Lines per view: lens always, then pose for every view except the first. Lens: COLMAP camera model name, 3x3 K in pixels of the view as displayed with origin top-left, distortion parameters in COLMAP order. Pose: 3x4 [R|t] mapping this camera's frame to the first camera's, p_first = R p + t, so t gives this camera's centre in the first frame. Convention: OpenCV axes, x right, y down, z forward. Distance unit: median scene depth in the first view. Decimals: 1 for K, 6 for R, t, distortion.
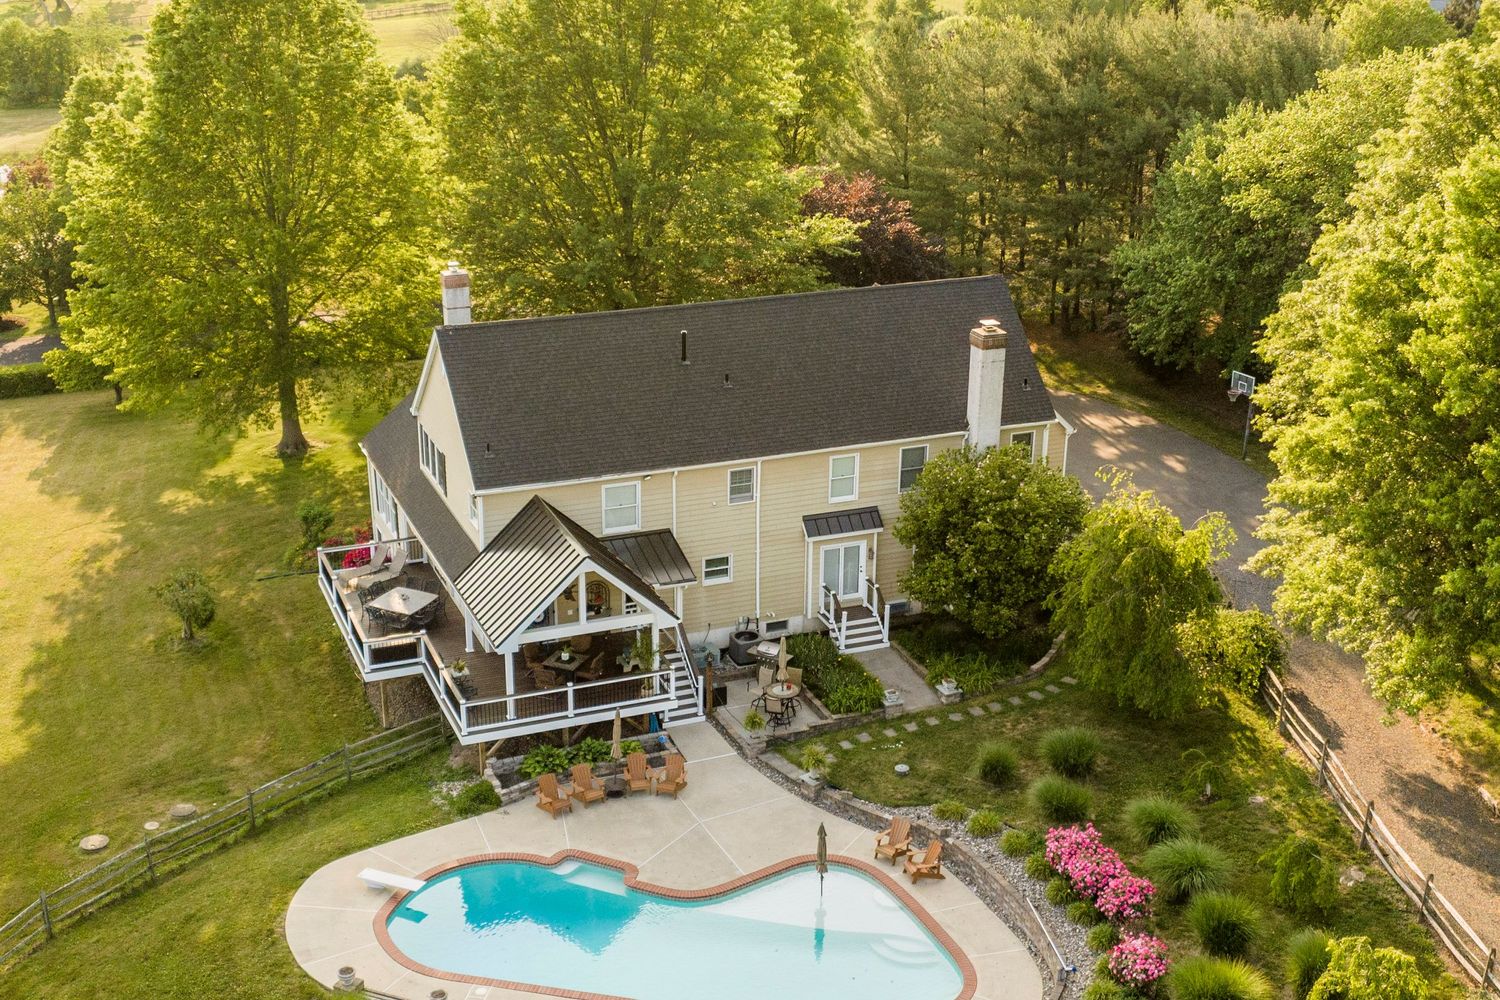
lens RADIAL K [[1756.7, 0, 743.0], [0, 1756.7, 588.6], [0, 0, 1]] dist [0.001735, -0.007803]
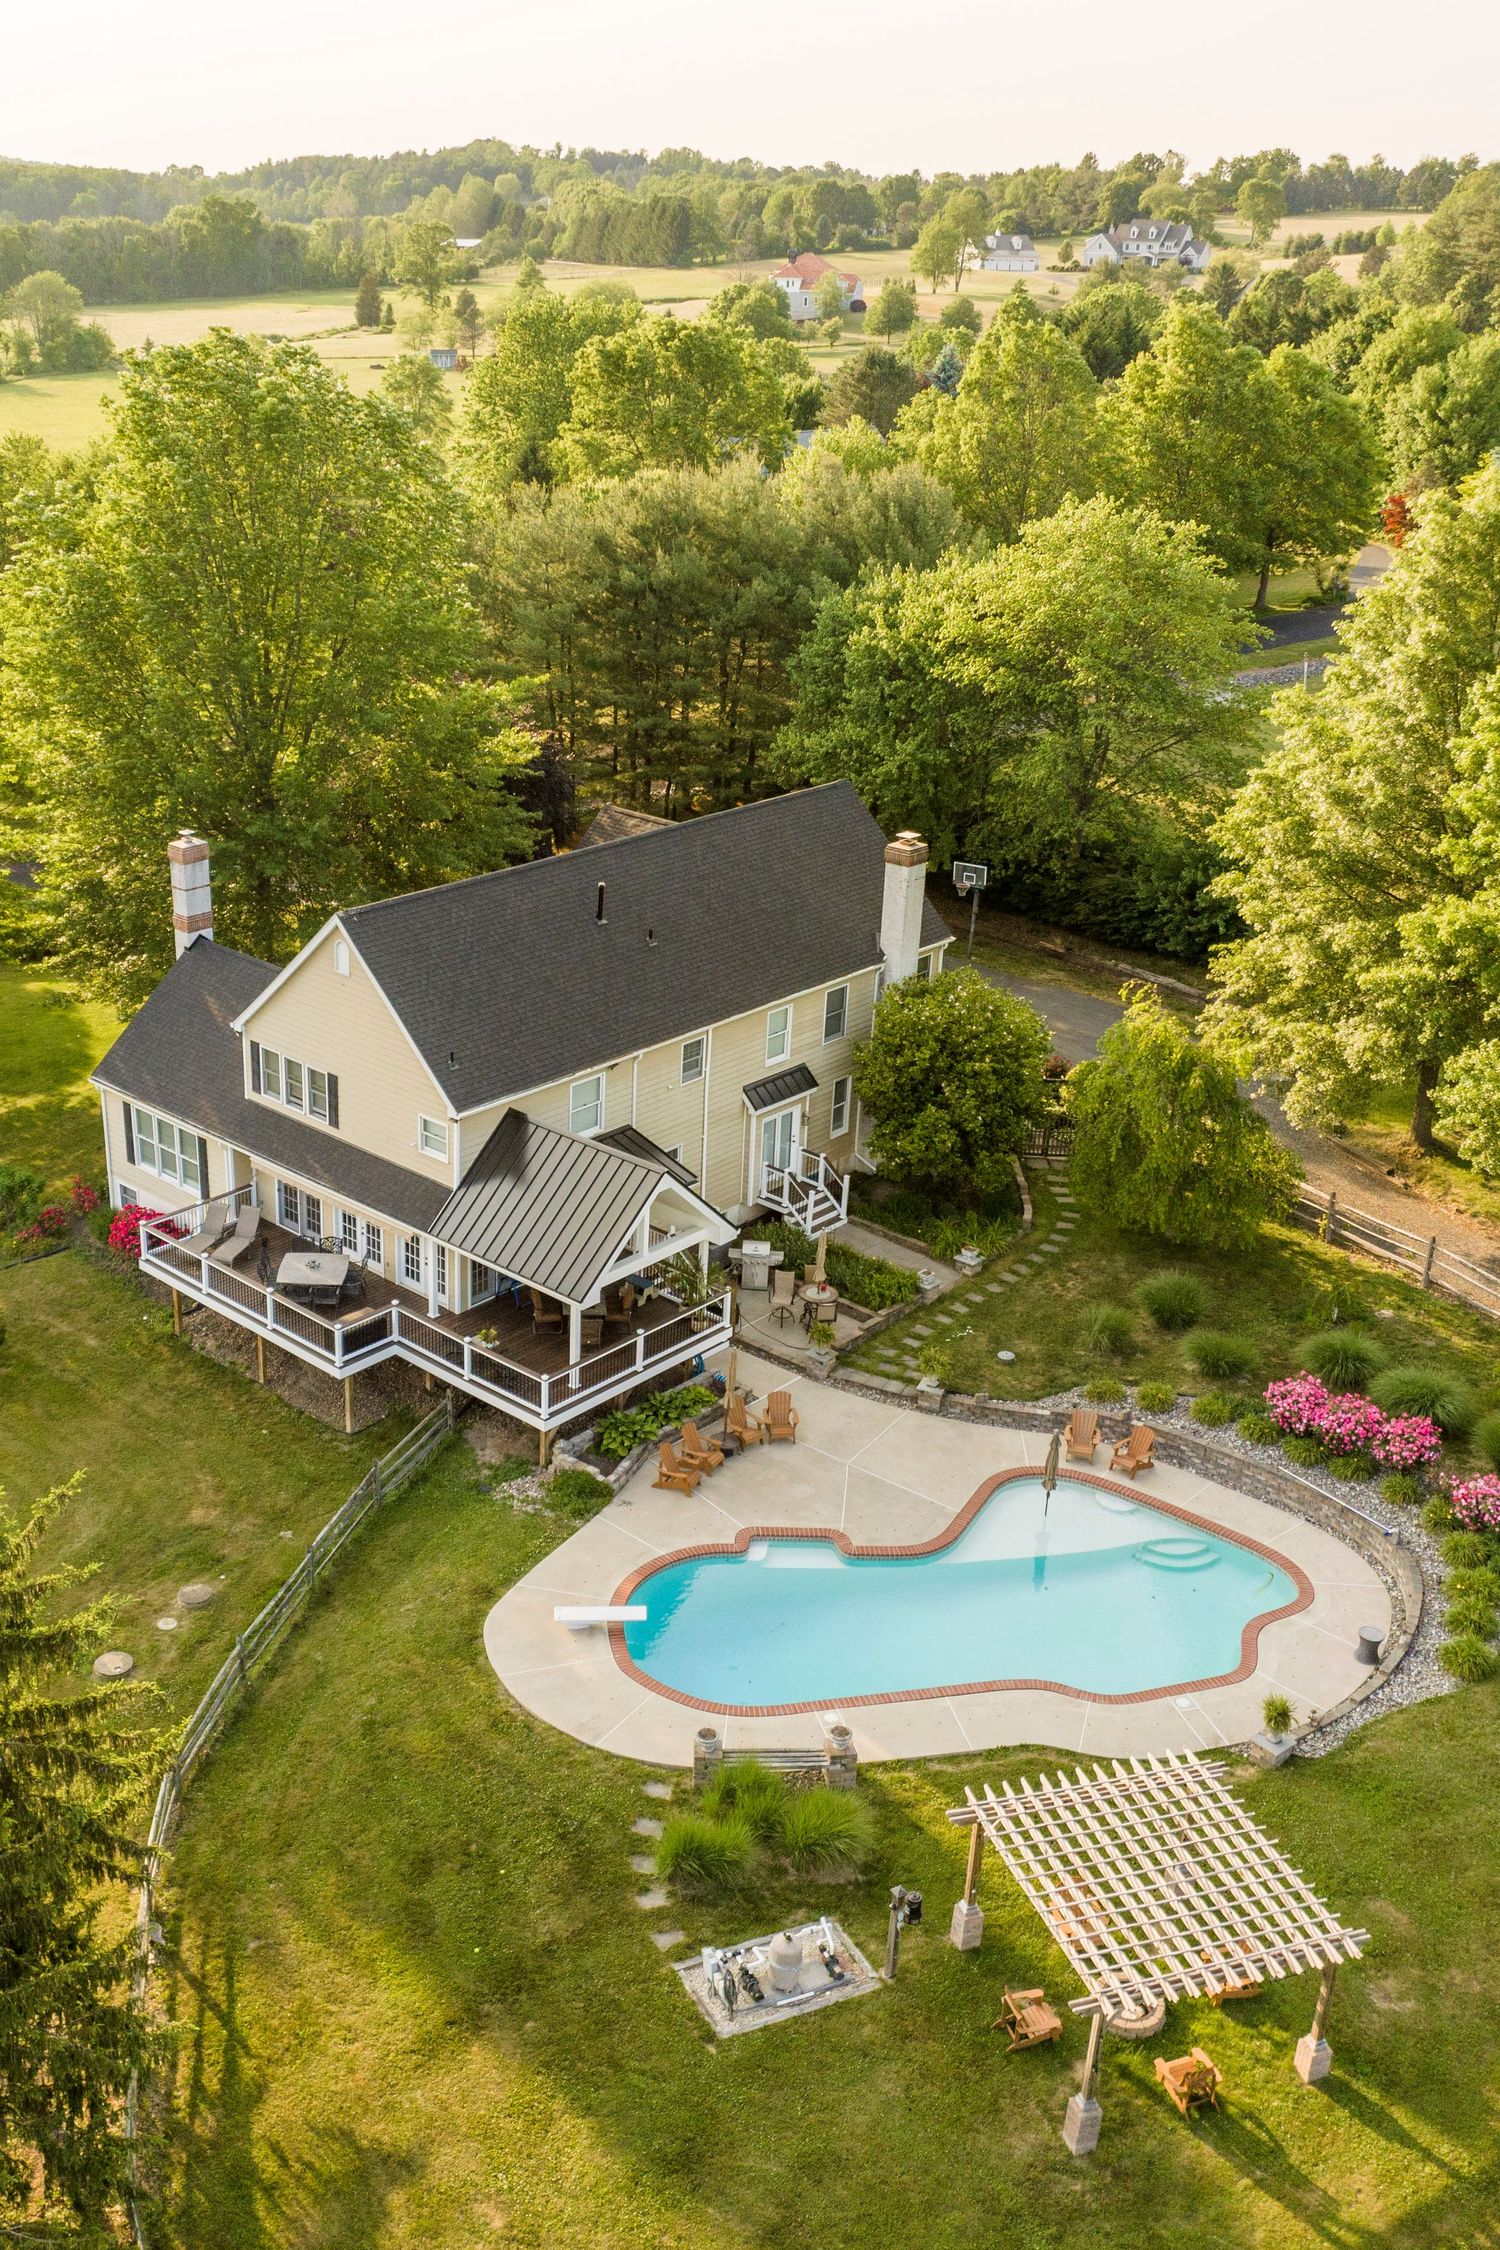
lens RADIAL K [[2087.4, 0, 488.4], [0, 2087.4, 1154.5], [0, 0, 1]] dist [-0.018091, 0.001347]
pose [[0.928779, -0.156420, 0.336008, -0.440445], [0.155920, 0.987354, 0.028651, -0.059789], [-0.336241, 0.025780, 0.941423, 0.108591]]
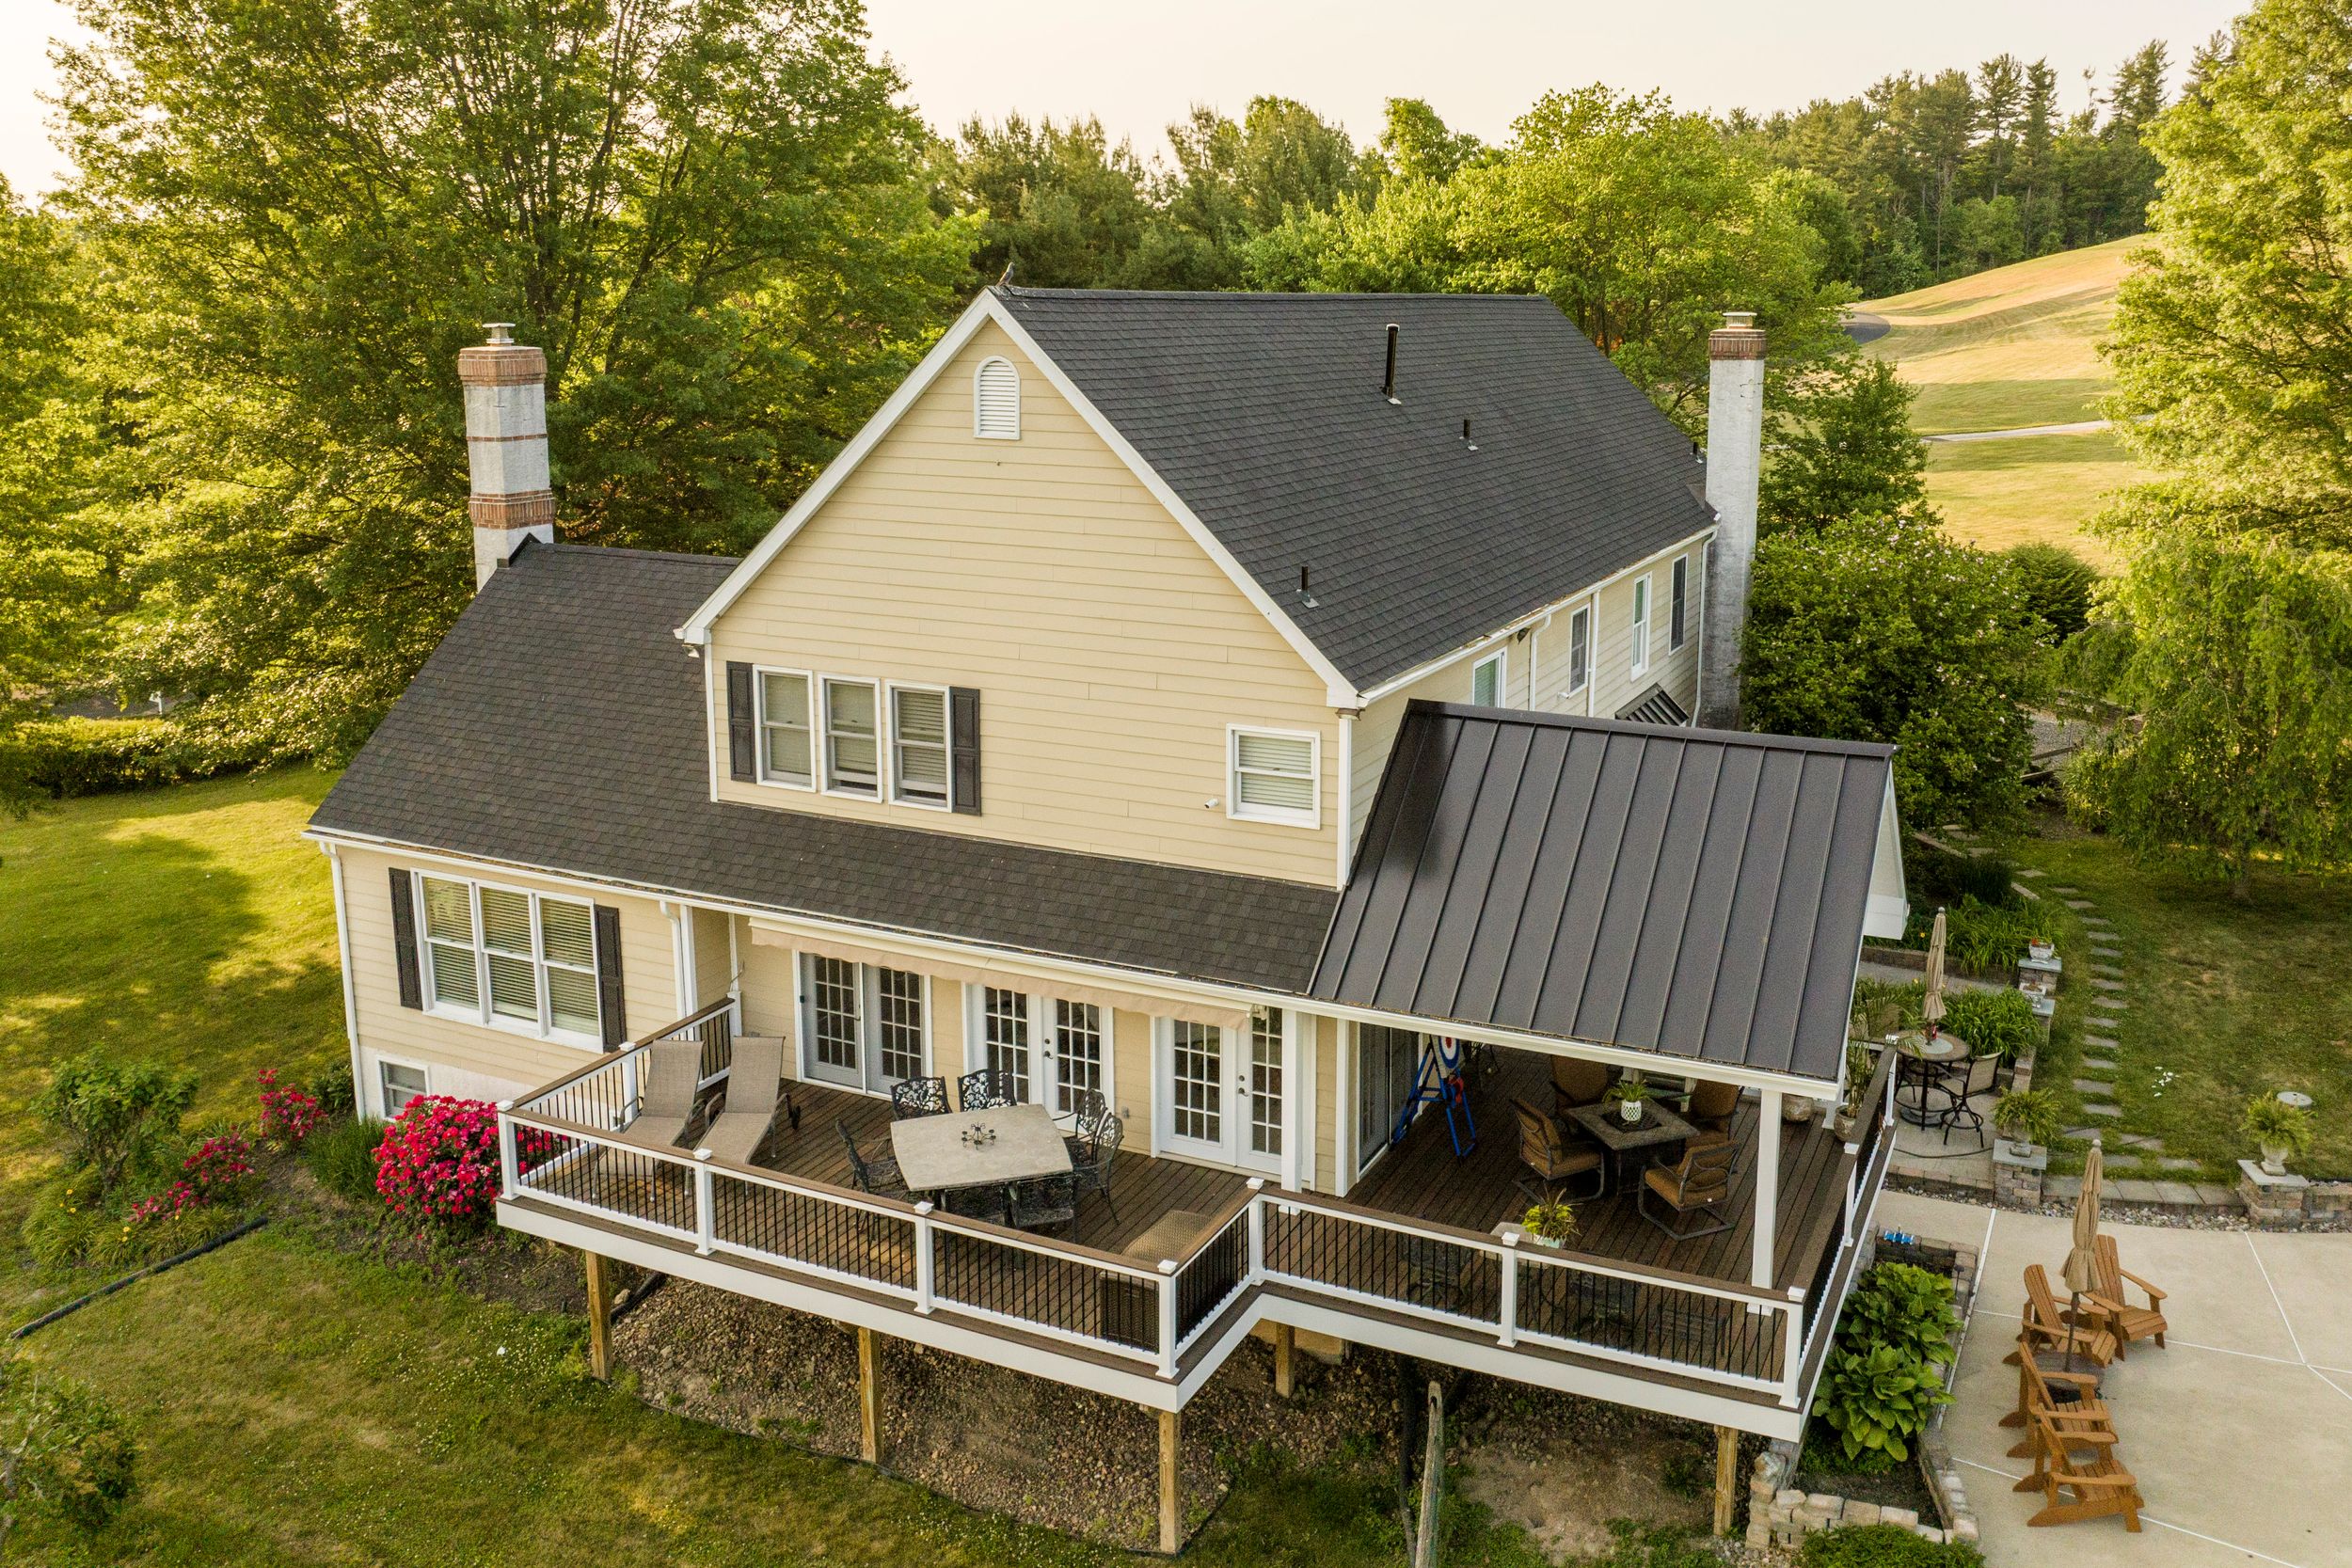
lens RADIAL K [[1913.7, 0, 1263.2], [0, 1913.7, 623.6], [0, 0, 1]] dist [-0.038128, -0.003540]
pose [[0.729906, -0.121552, 0.672654, -0.392434], [0.278060, 0.951762, -0.129738, -0.025217], [-0.624436, 0.281735, 0.728495, 0.716655]]
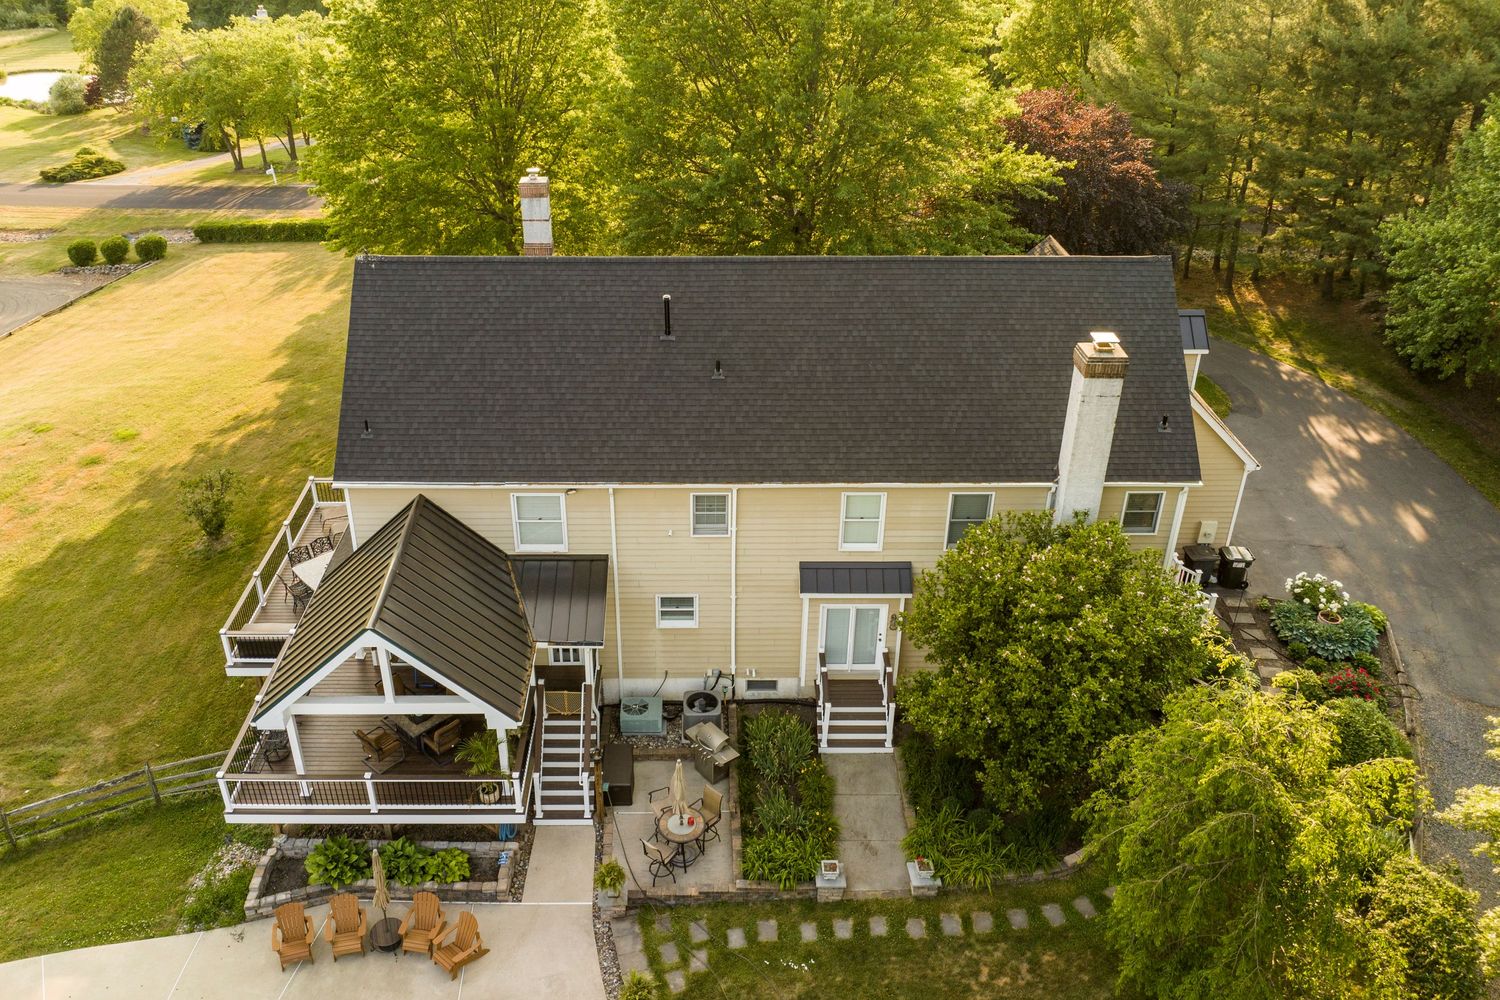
lens RADIAL K [[1144.7, 0, 716.7], [0, 1144.7, 470.7], [0, 0, 1]] dist [-0.037235, 0.002821]
pose [[0.931834, 0.172007, -0.319530, 0.156393], [-0.141478, 0.983051, 0.116600, -0.136970], [0.334170, -0.063446, 0.940375, 0.565497]]
